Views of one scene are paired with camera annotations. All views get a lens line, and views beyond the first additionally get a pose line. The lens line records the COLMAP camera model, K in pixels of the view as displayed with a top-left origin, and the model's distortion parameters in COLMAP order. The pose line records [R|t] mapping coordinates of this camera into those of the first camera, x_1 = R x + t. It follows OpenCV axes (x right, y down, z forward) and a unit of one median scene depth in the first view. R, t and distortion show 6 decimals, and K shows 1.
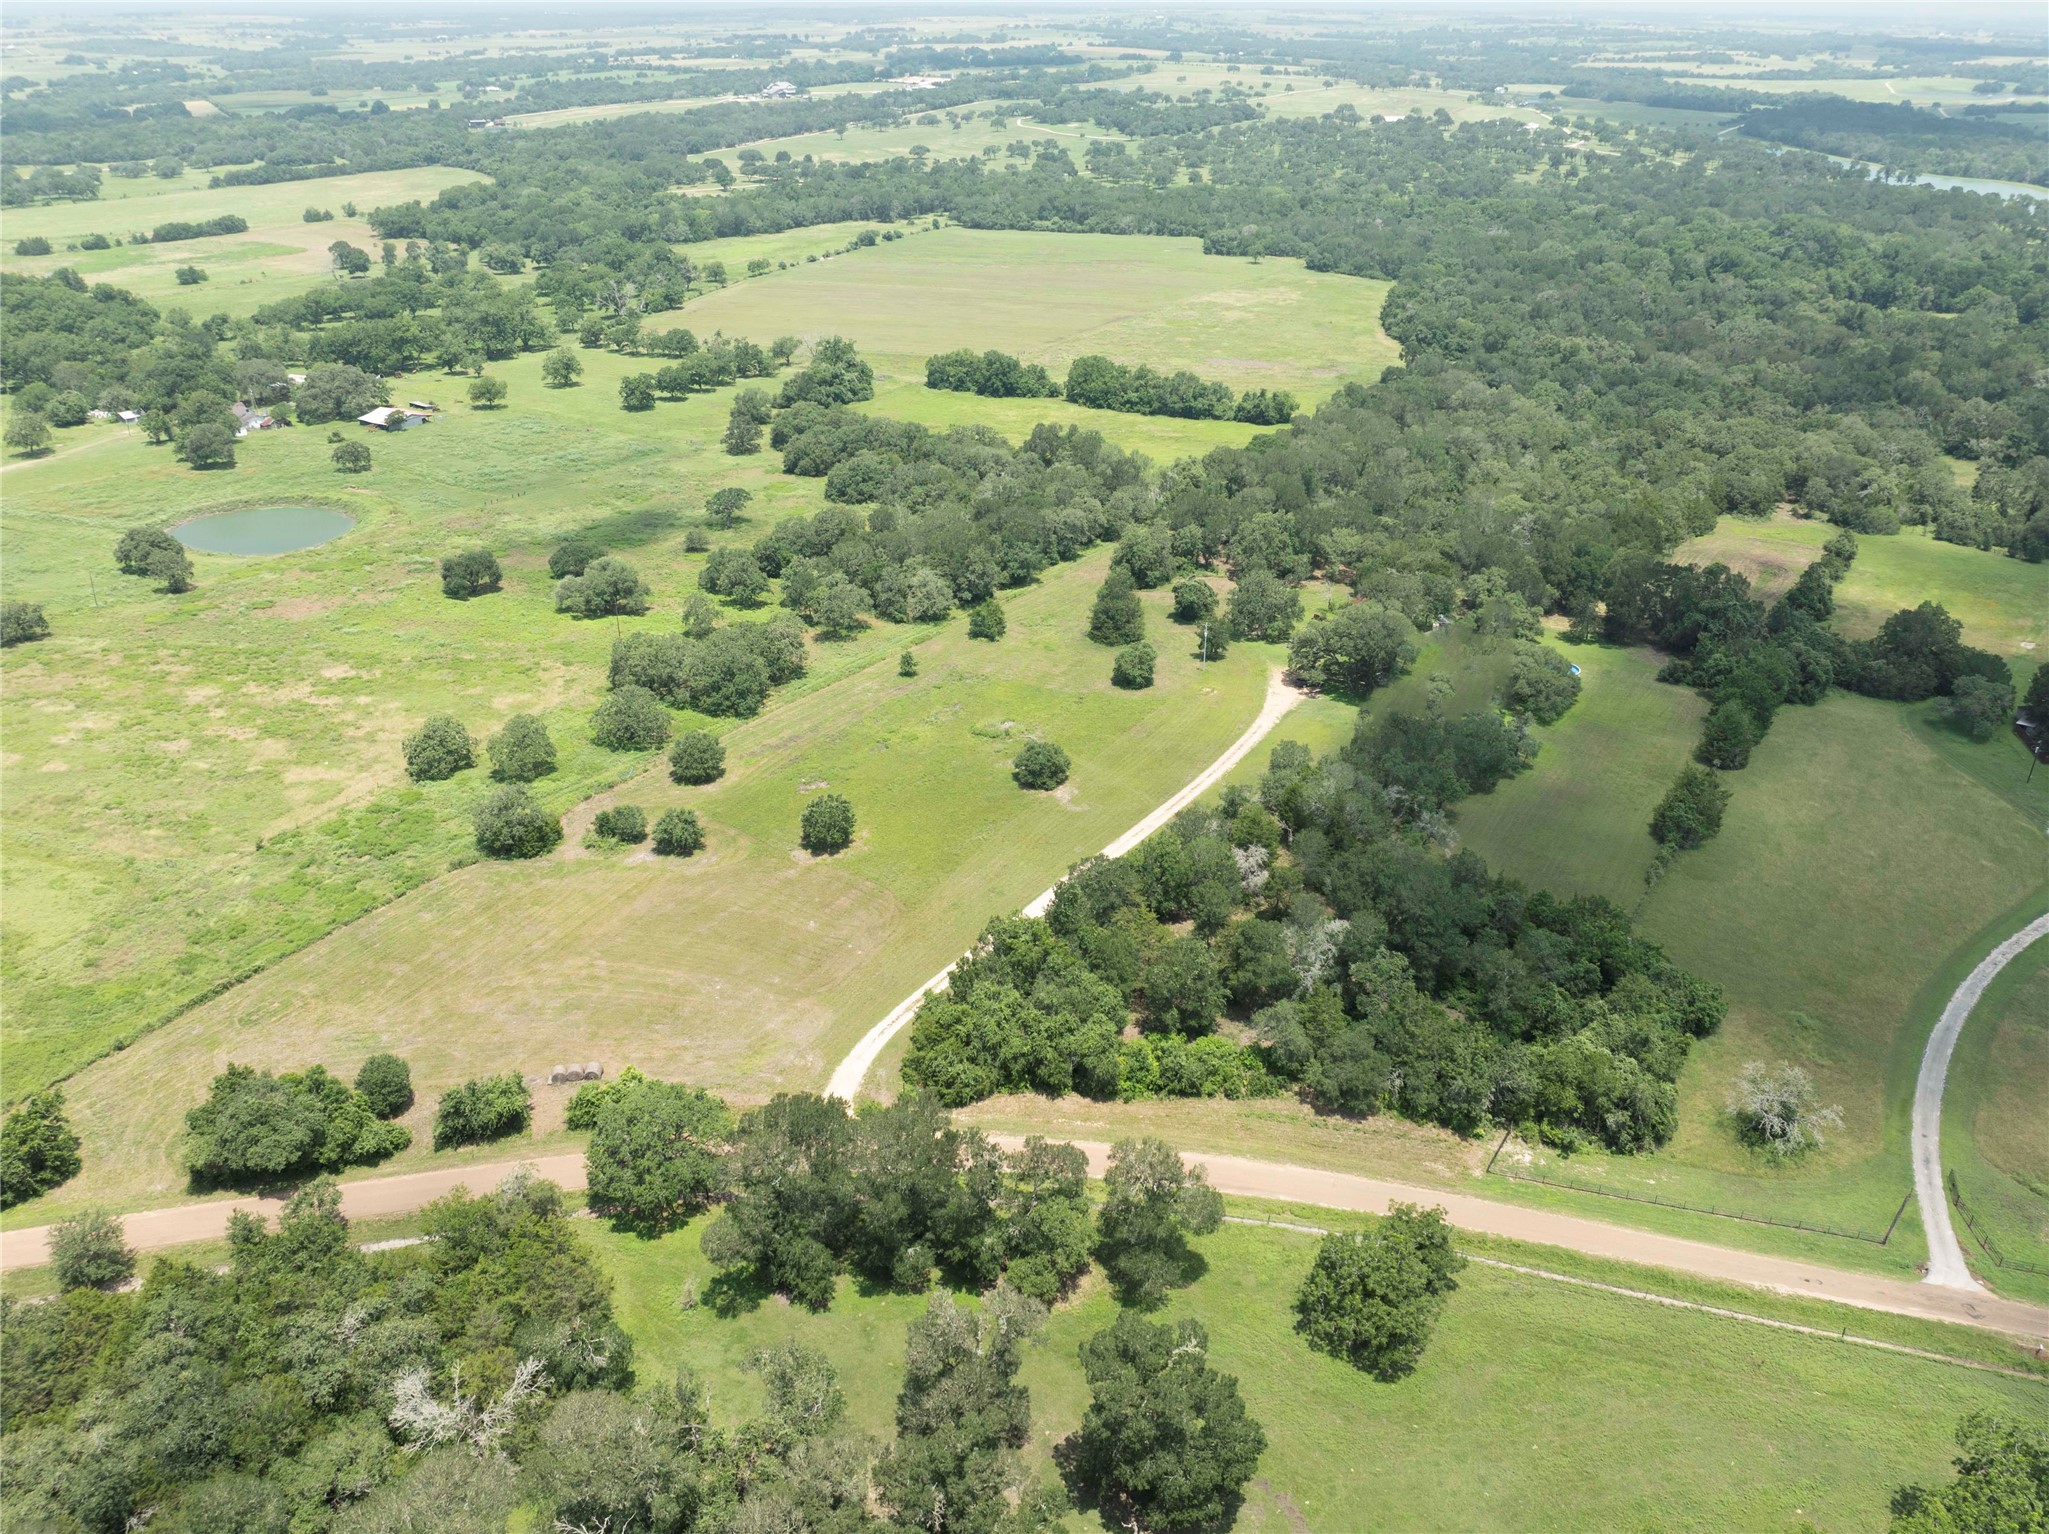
lens RADIAL K [[1599.1, 0, 1024.5], [0, 1599.1, 767.0], [0, 0, 1]] dist [-0.034836, -0.006911]
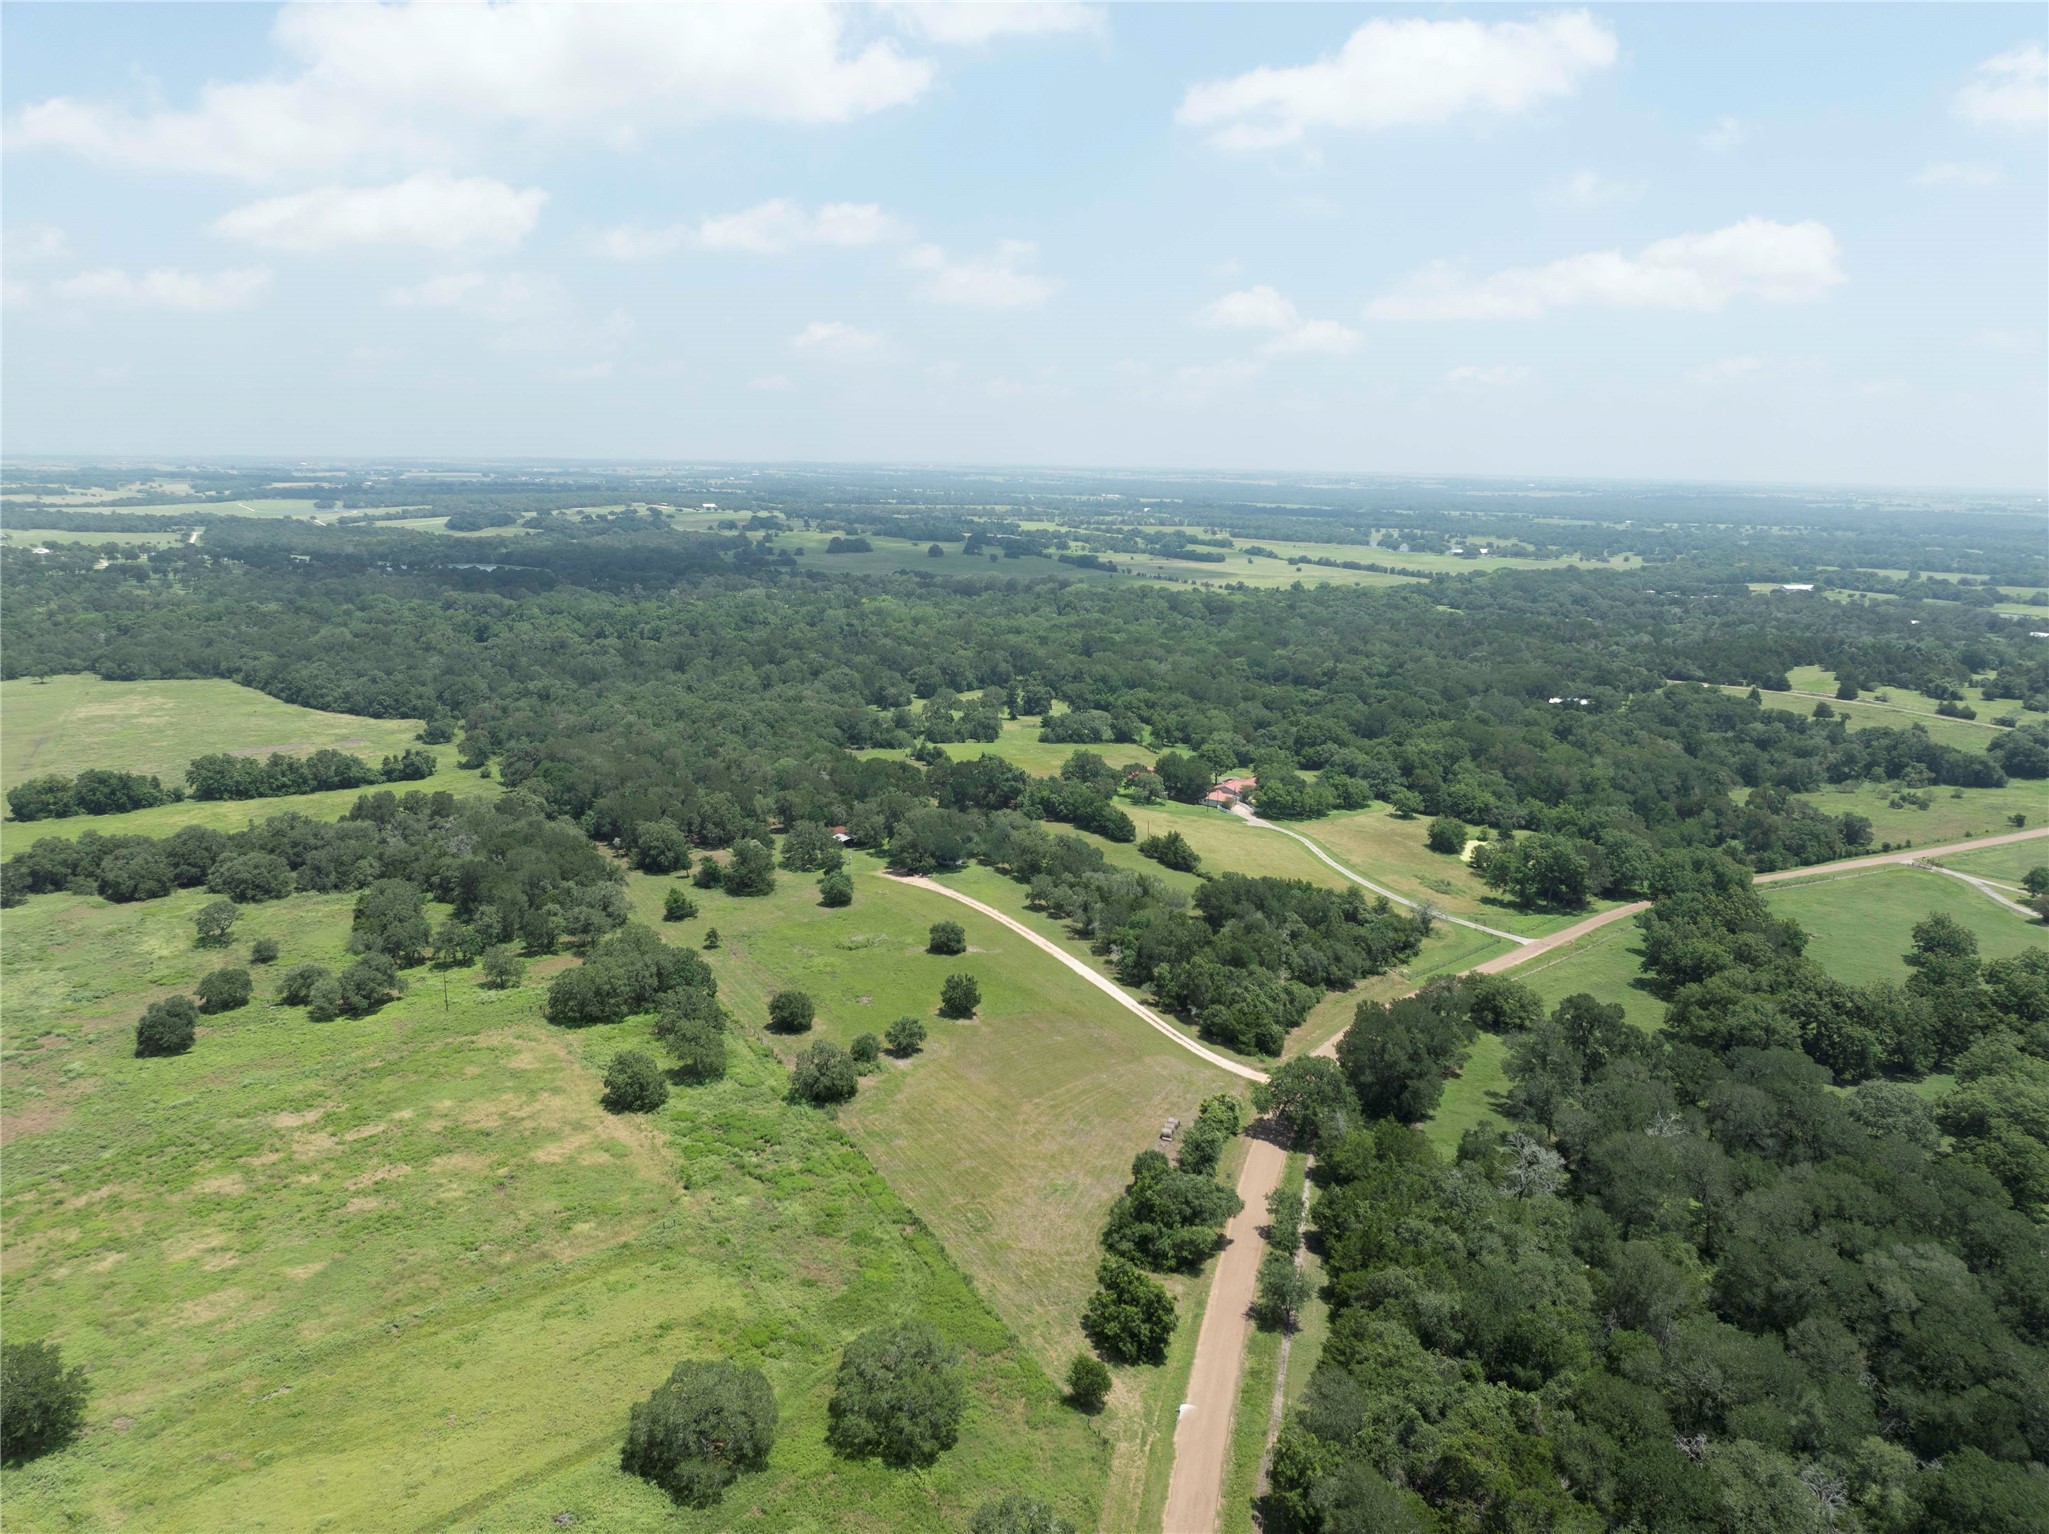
lens RADIAL K [[1445.3, 0, 1031.6], [0, 1445.3, 724.8], [0, 0, 1]] dist [-0.037429, -0.004501]
pose [[0.494030, -0.151050, 0.856224, -0.893484], [0.365868, 0.929473, -0.047129, -0.078668], [-0.788717, 0.336548, 0.514451, 0.219751]]
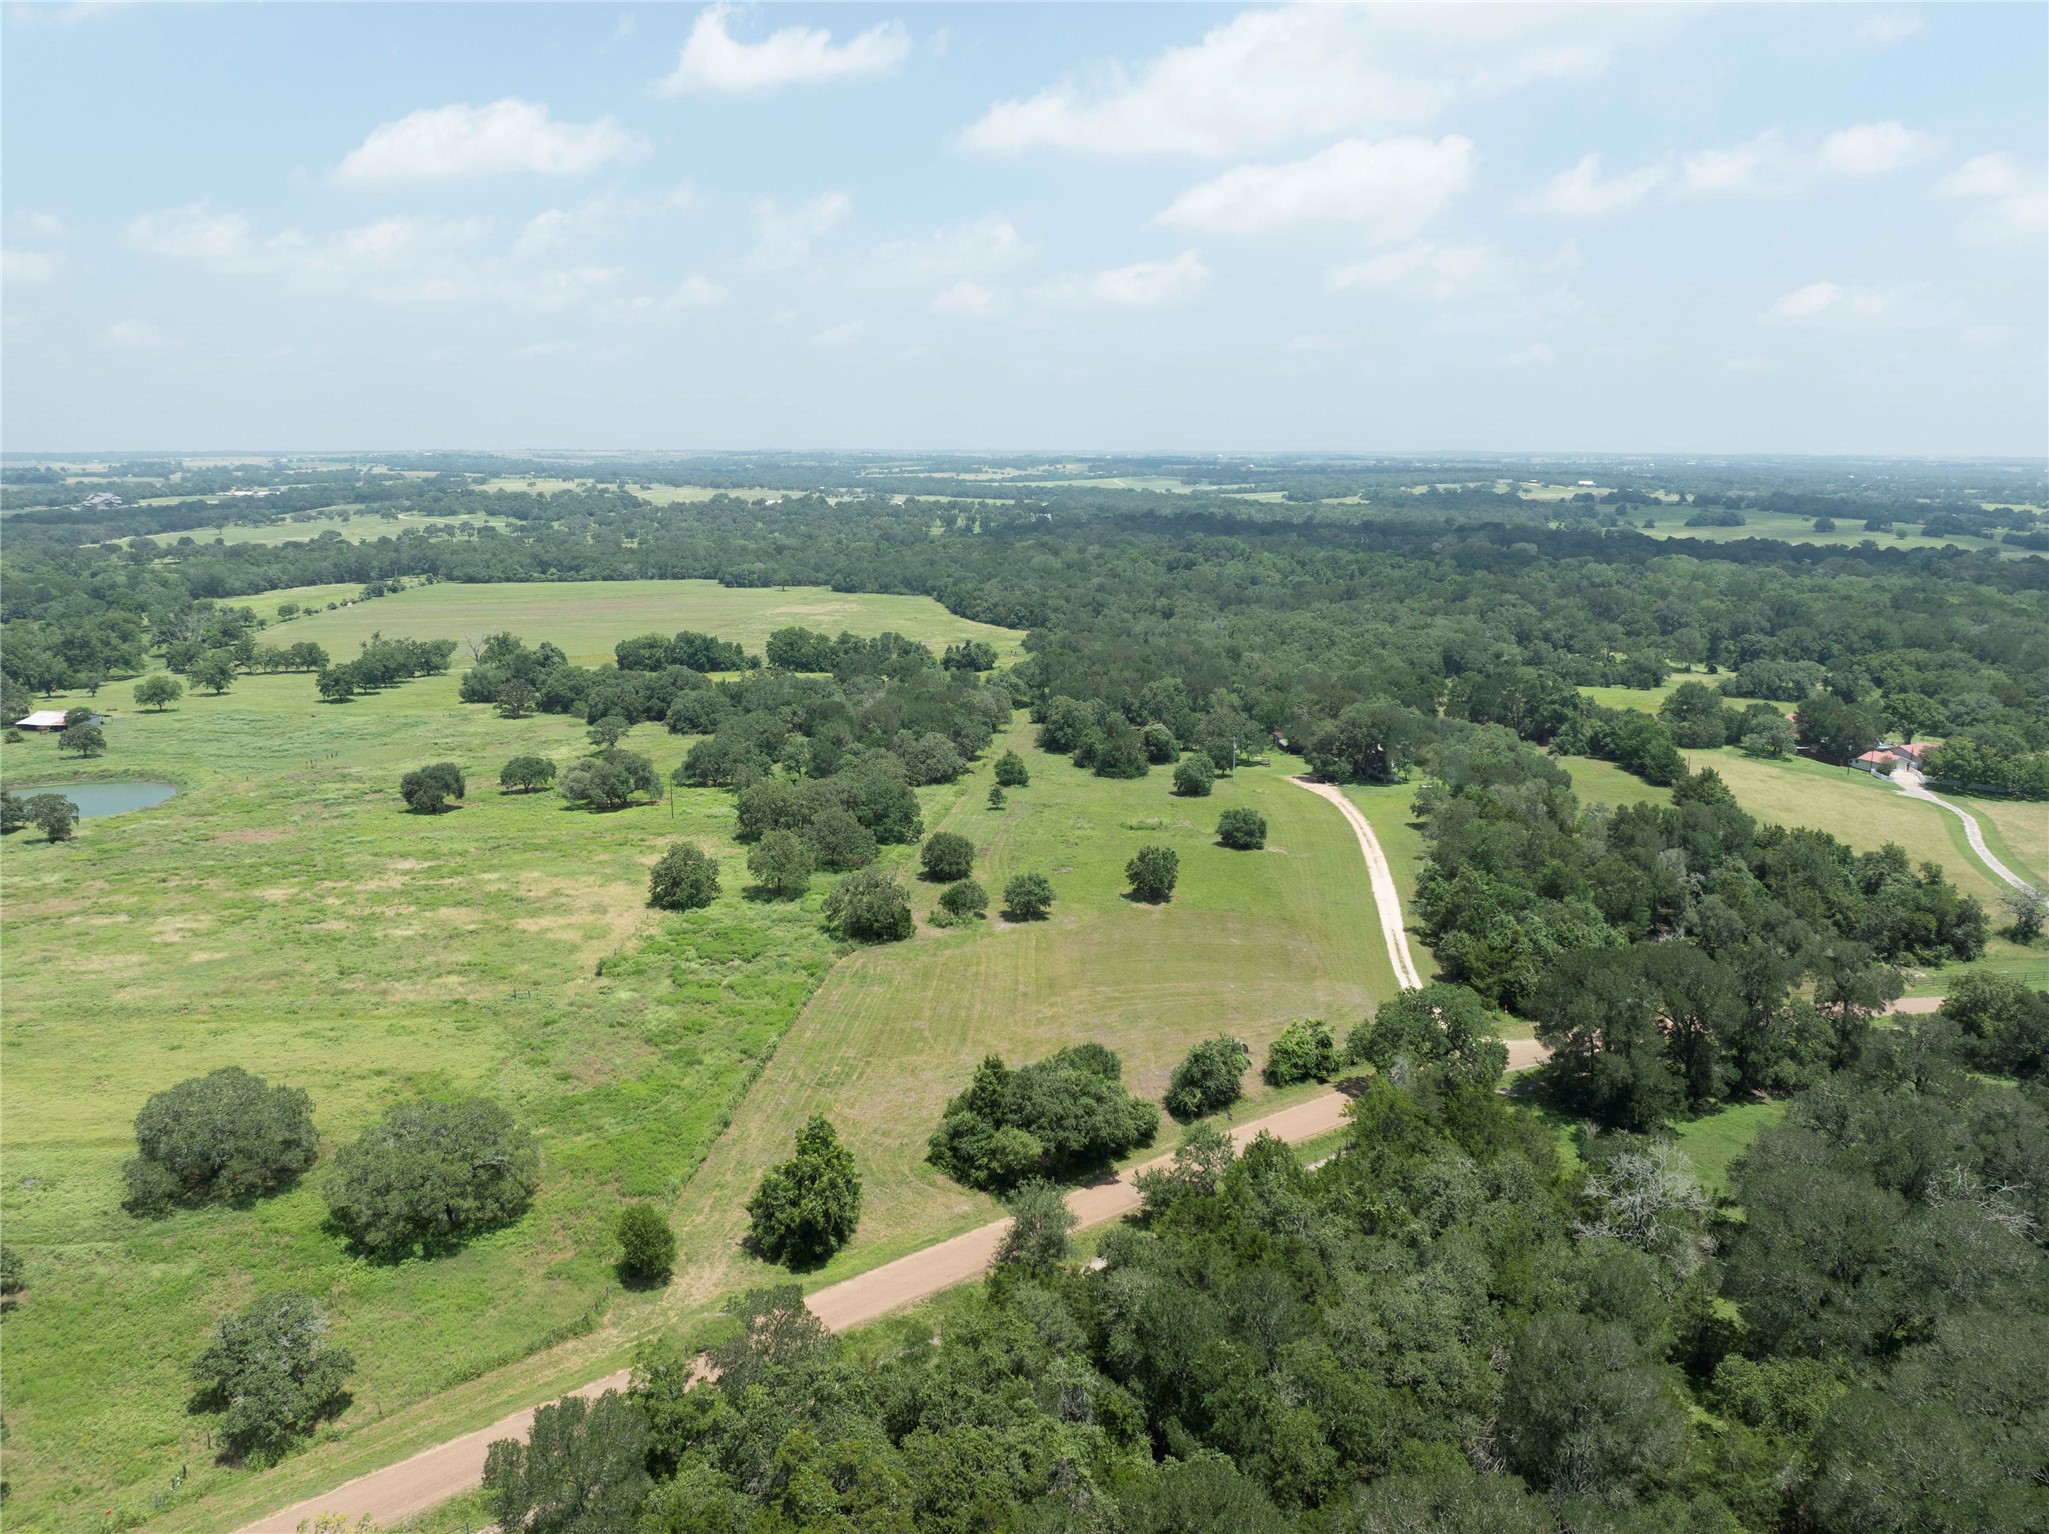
lens RADIAL K [[1575.0, 0, 1030.0], [0, 1575.0, 782.6], [0, 0, 1]] dist [-0.033652, -0.010359]
pose [[0.896413, -0.092968, 0.433361, -0.509867], [0.194098, 0.961354, -0.195256, 0.130835], [-0.398460, 0.259144, 0.879815, 0.119415]]
